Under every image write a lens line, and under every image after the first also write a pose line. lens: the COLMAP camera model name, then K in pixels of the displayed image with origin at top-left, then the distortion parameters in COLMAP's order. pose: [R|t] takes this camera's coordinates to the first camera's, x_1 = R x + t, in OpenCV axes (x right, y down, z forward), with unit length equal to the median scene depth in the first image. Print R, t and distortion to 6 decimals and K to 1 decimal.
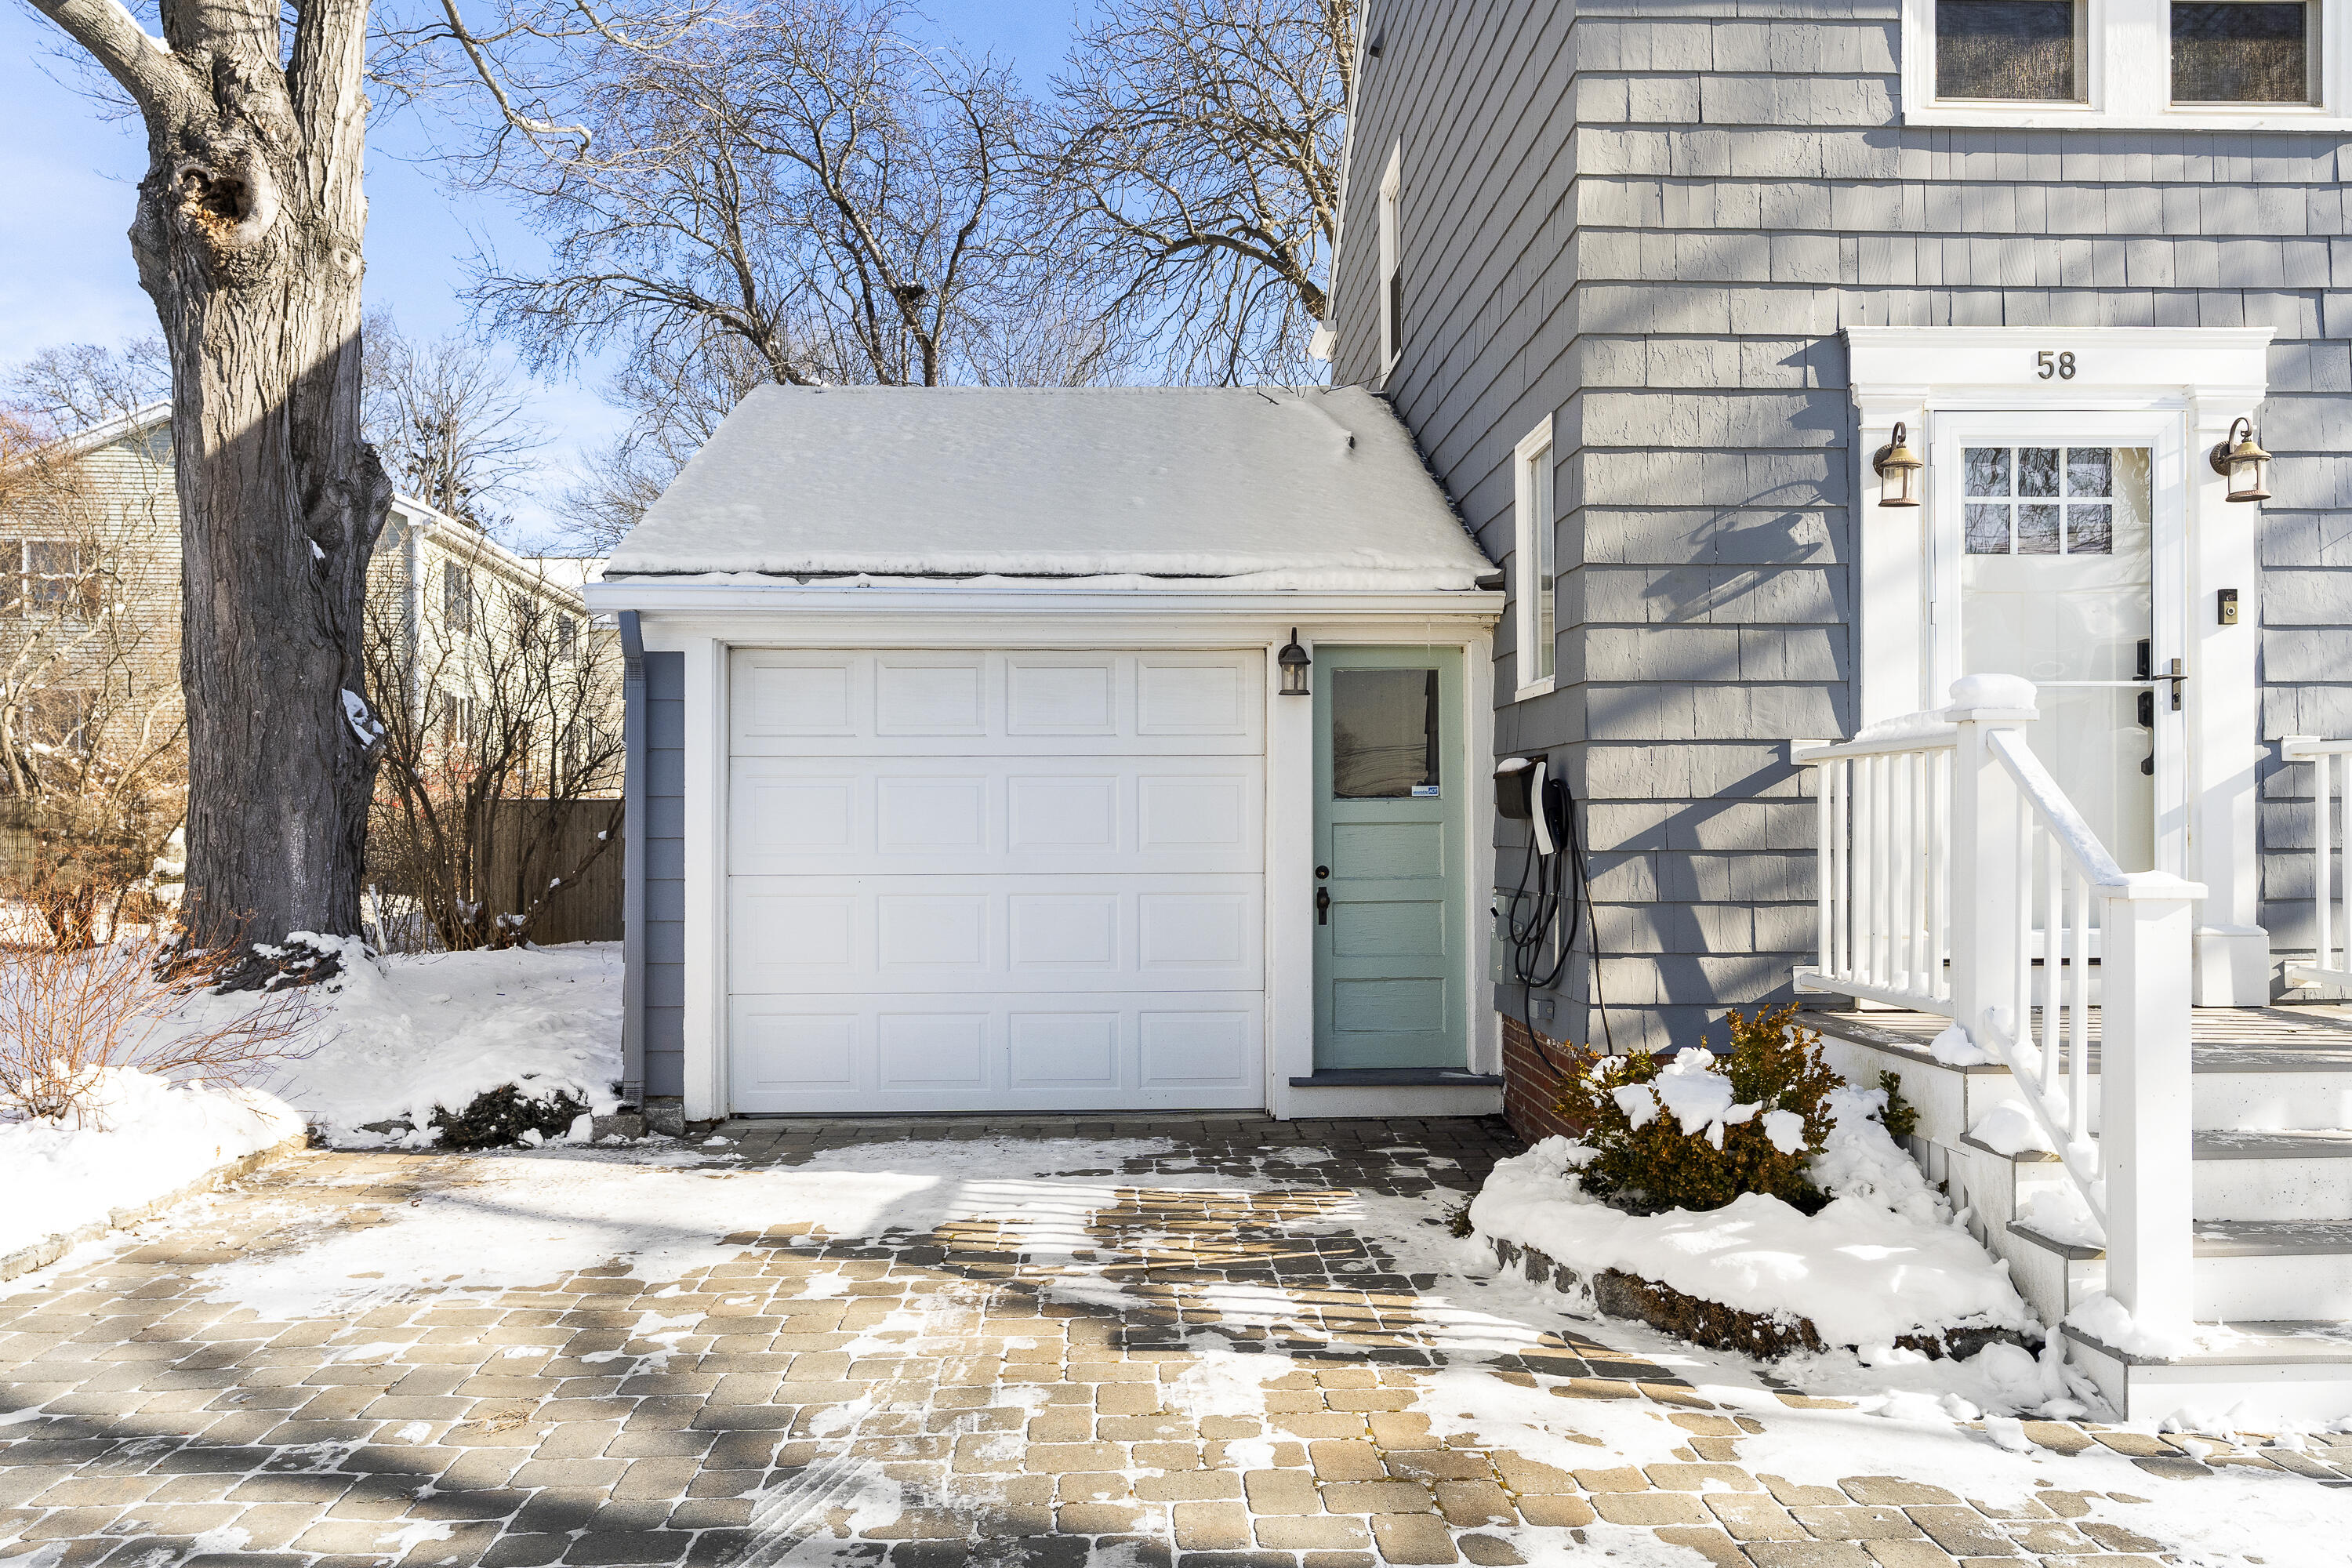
lens RADIAL K [[1736.5, 0, 1181.3], [0, 1736.5, 820.9], [0, 0, 1]] dist [0.005918, 0.000223]
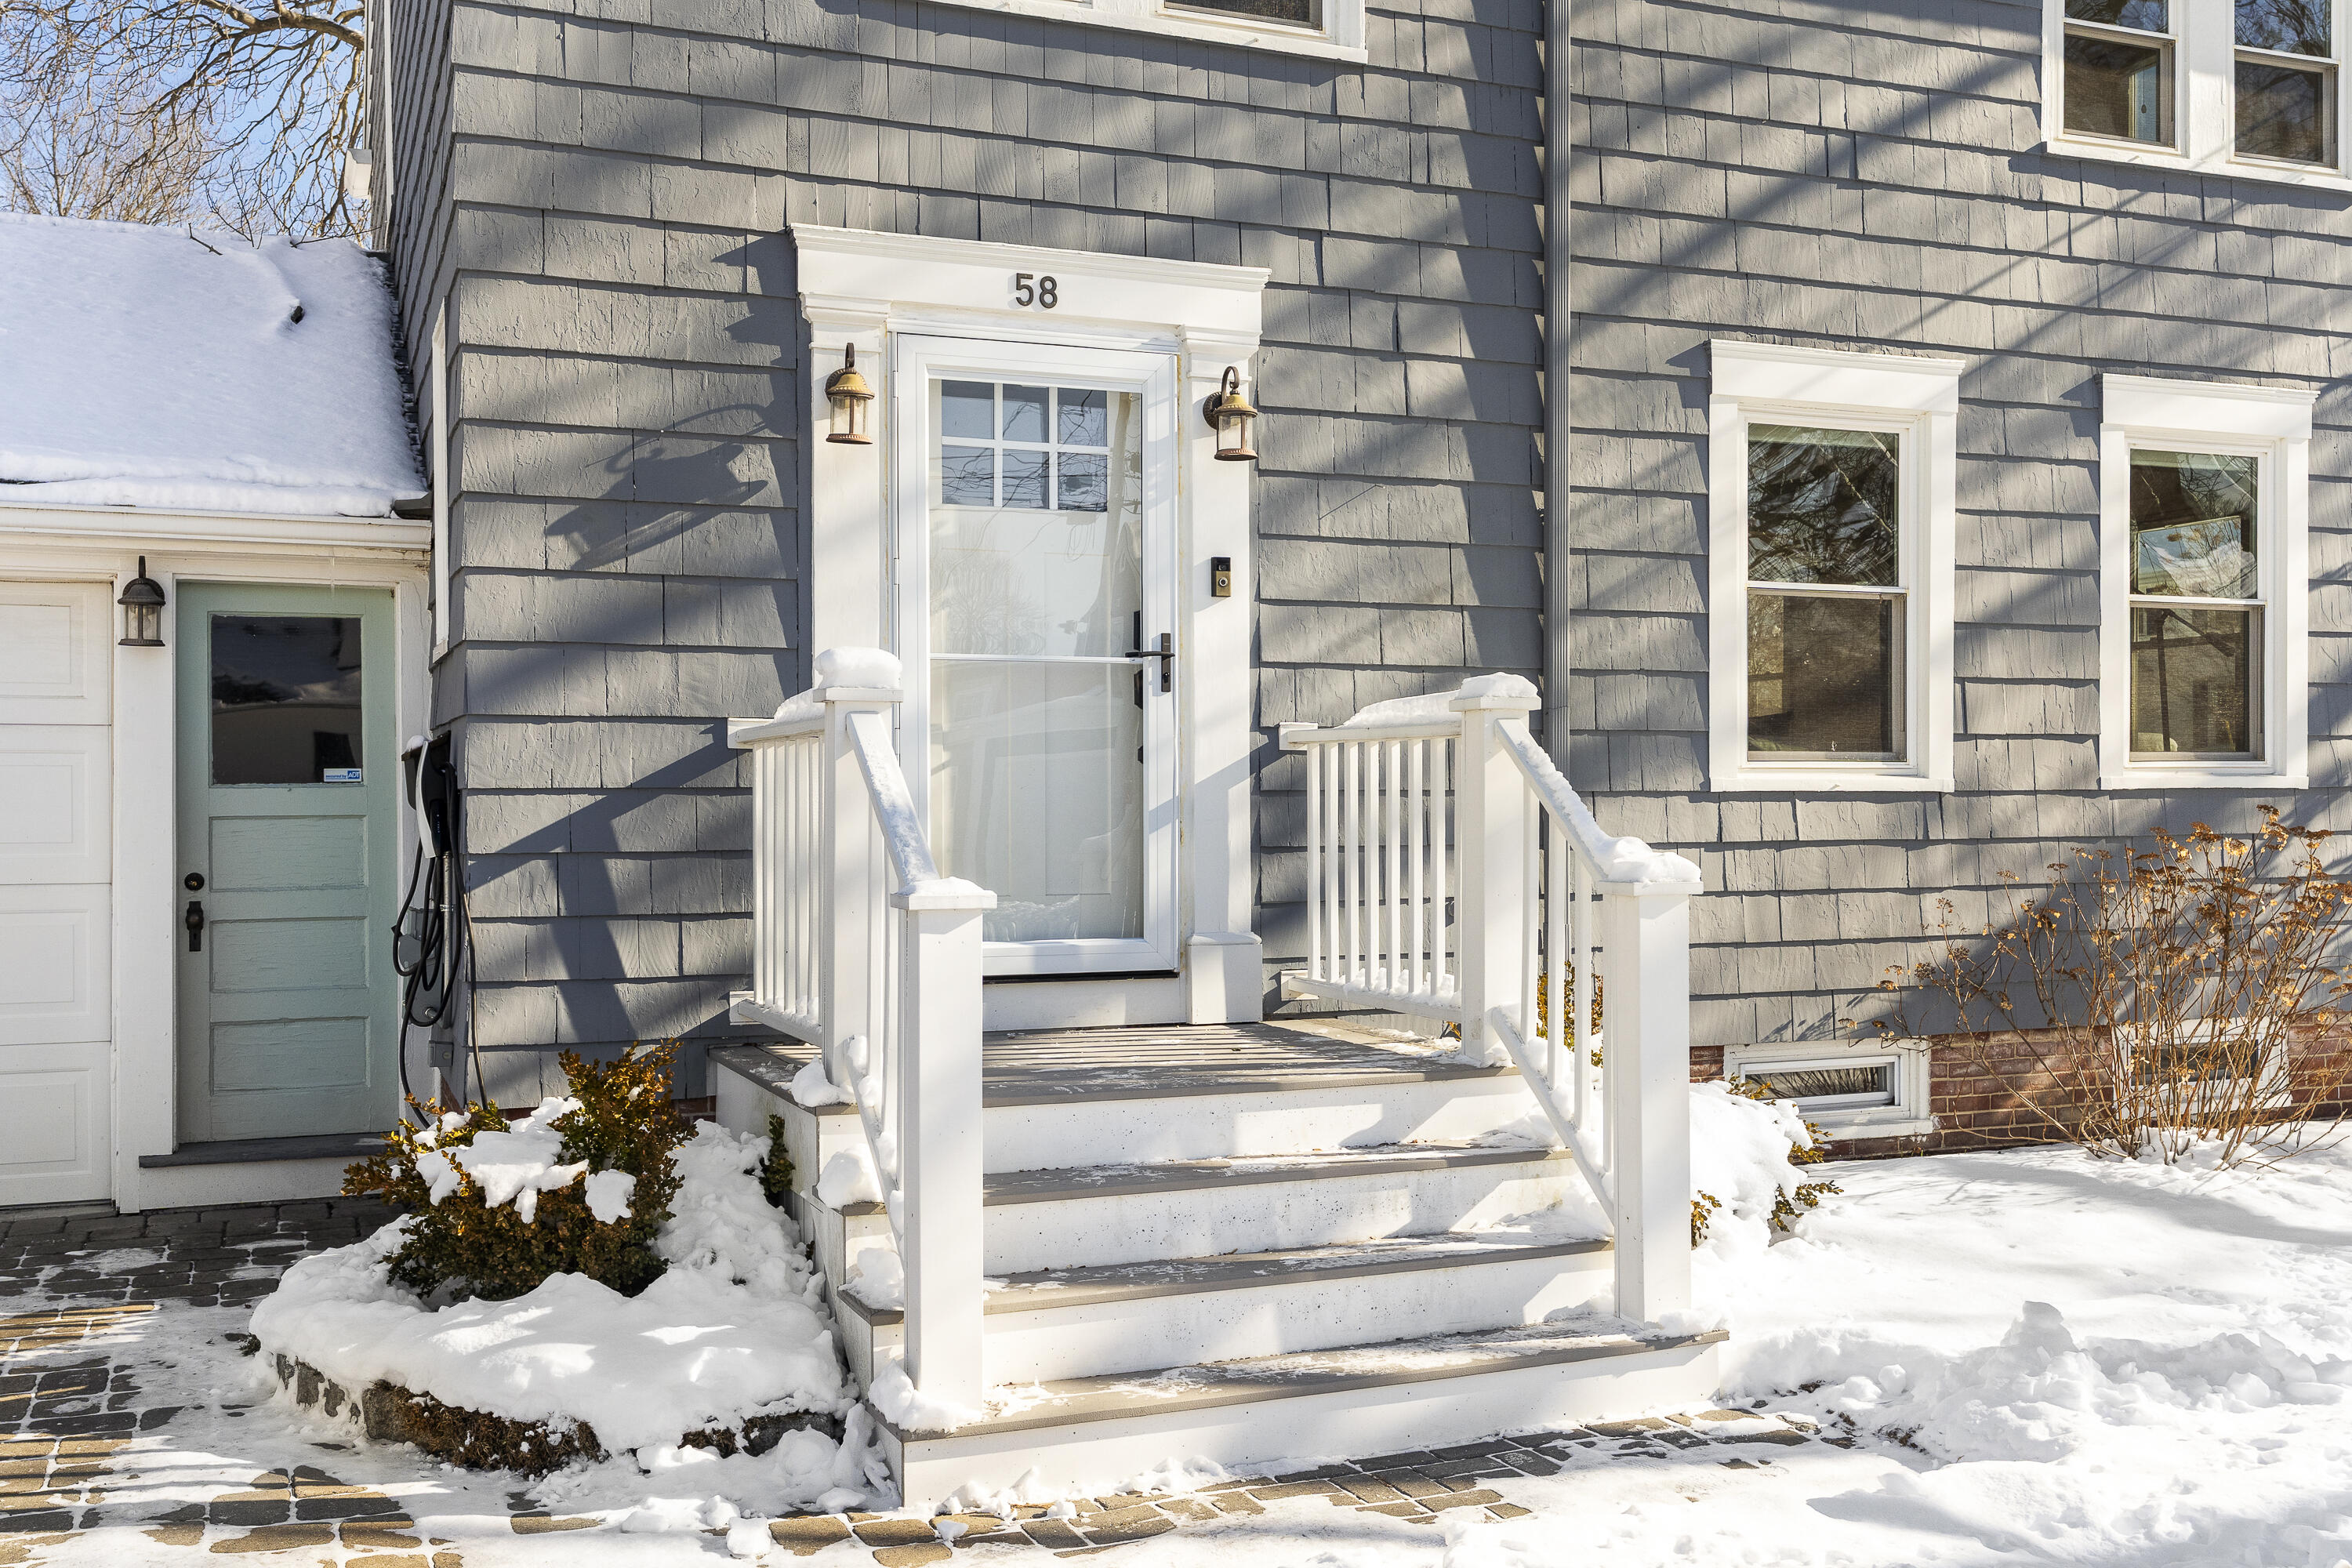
lens RADIAL K [[2199.9, 0, 1182.2], [0, 2199.9, 820.0], [0, 0, 1]] dist [0.011332, -0.005567]
pose [[0.939869, -0.000247, 0.341534, 0.195463], [-0.002033, 0.999978, 0.006316, -0.005236], [-0.341528, -0.006631, 0.939848, -0.057918]]
